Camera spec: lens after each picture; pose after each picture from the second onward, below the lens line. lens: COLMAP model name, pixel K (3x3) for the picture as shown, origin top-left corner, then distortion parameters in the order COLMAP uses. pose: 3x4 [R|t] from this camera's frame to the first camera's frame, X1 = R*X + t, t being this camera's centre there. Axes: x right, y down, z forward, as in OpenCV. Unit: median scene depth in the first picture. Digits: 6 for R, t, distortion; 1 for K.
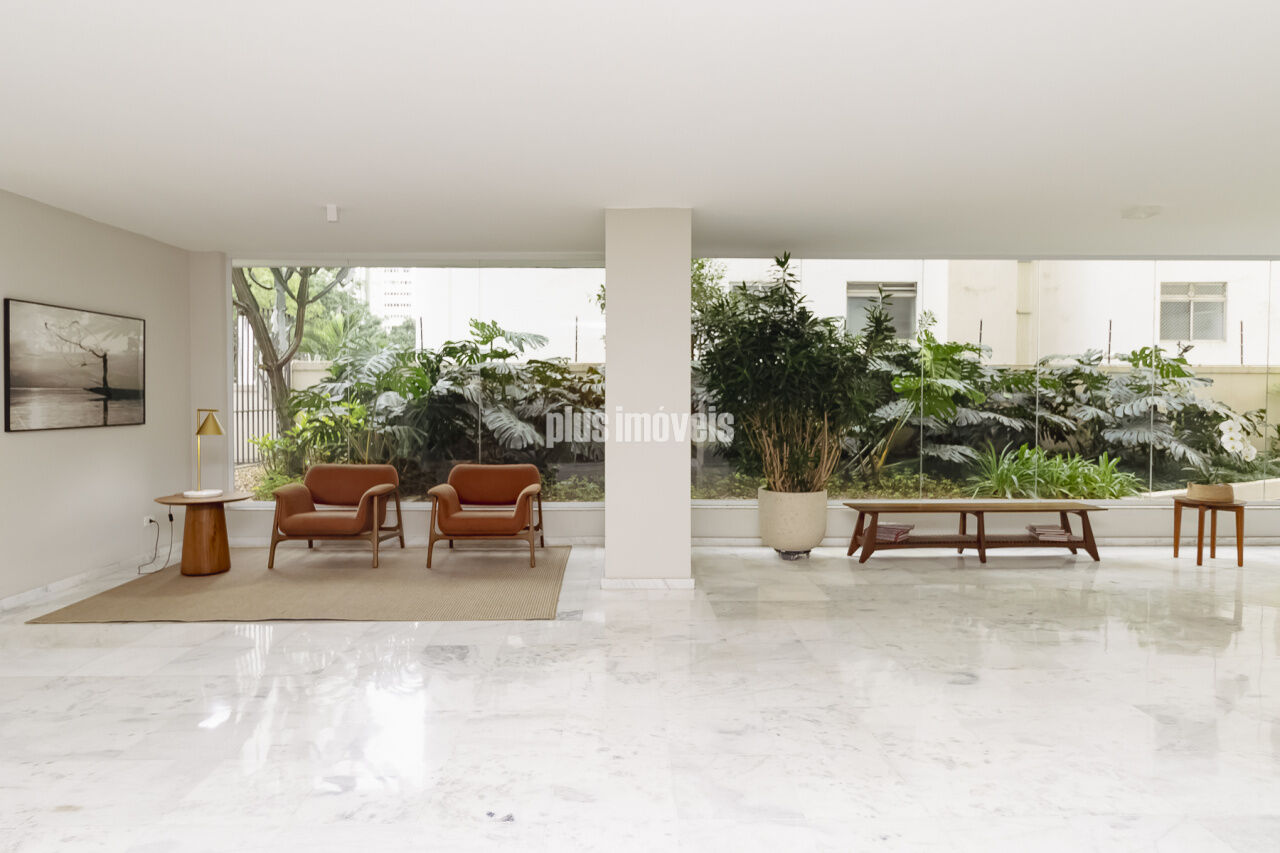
lens RADIAL K [[691.7, 0, 636.8], [0, 691.7, 406.8], [0, 0, 1]] dist [-0.001311, -0.000104]
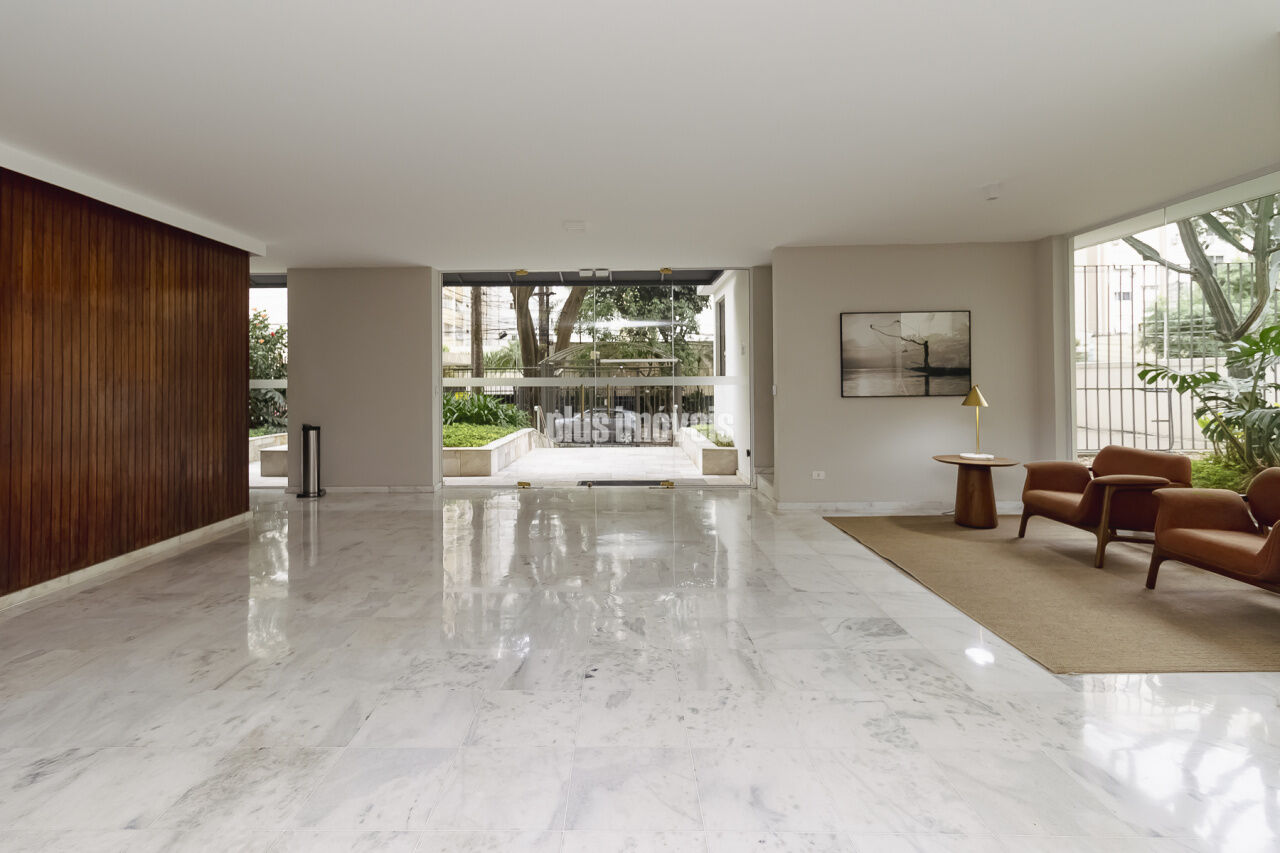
lens RADIAL K [[636.6, 0, 637.7], [0, 636.6, 374.0], [0, 0, 1]] dist [0.003406, 0.000449]
pose [[-0.017579, -0.011727, -0.999777, 0.548980], [-0.002548, 0.999928, -0.011684, 0.001450], [0.999842, 0.002342, -0.017608, 0.559037]]
